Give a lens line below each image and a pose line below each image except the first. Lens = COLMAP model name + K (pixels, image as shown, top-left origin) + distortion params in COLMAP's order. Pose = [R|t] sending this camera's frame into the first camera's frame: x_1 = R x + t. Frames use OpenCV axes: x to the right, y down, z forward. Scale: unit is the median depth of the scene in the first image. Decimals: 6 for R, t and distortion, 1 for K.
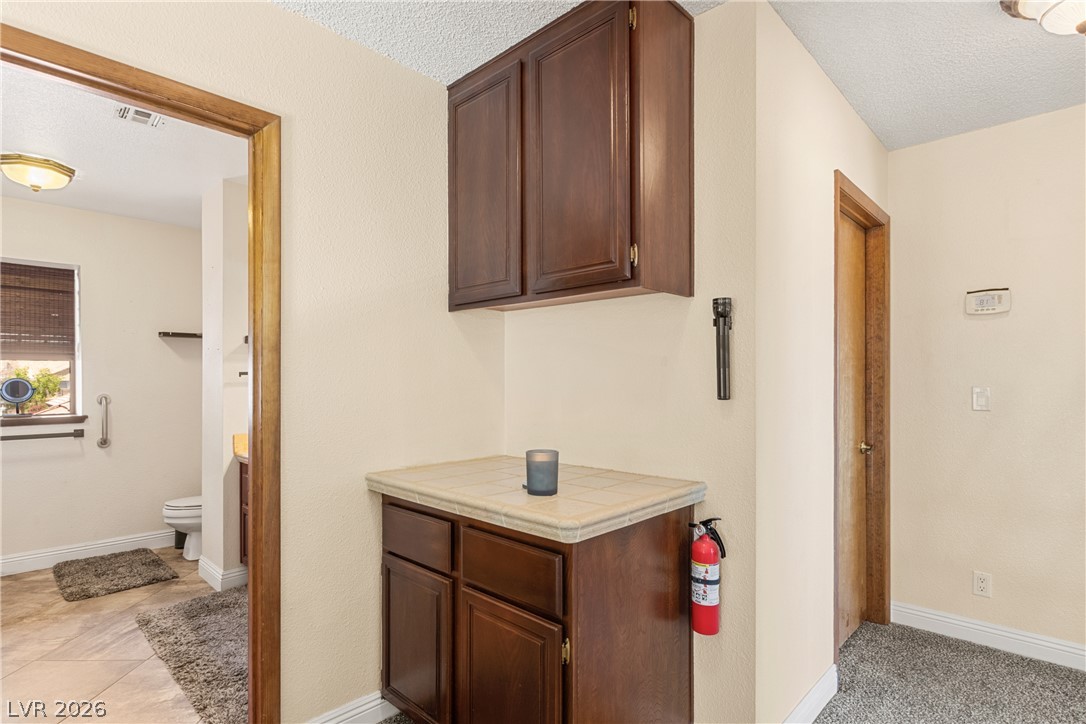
lens RADIAL K [[550.8, 0, 539.0], [0, 550.8, 378.9], [0, 0, 1]] dist [-0.002218, 0.000052]
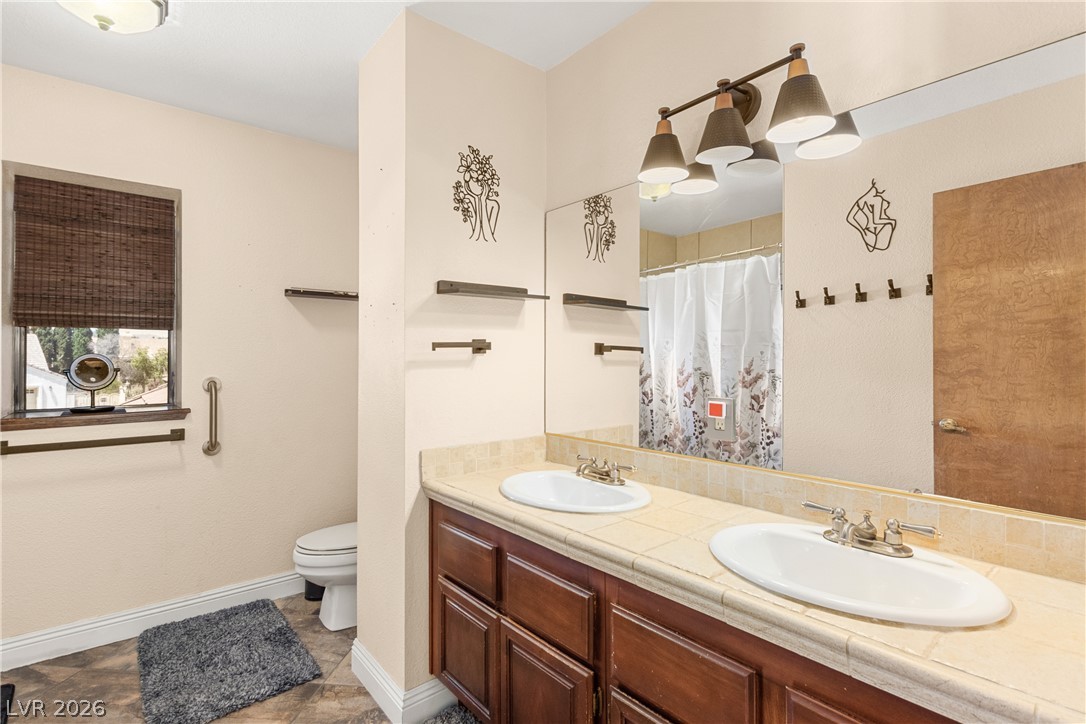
lens RADIAL K [[506.9, 0, 535.9], [0, 506.9, 356.9], [0, 0, 1]] dist [0.000192, -0.000754]
pose [[0.994907, 0.003968, -0.100721, -0.336364], [-0.004506, 0.999977, -0.005117, 0.003352], [0.100698, 0.005544, 0.994902, 0.424853]]
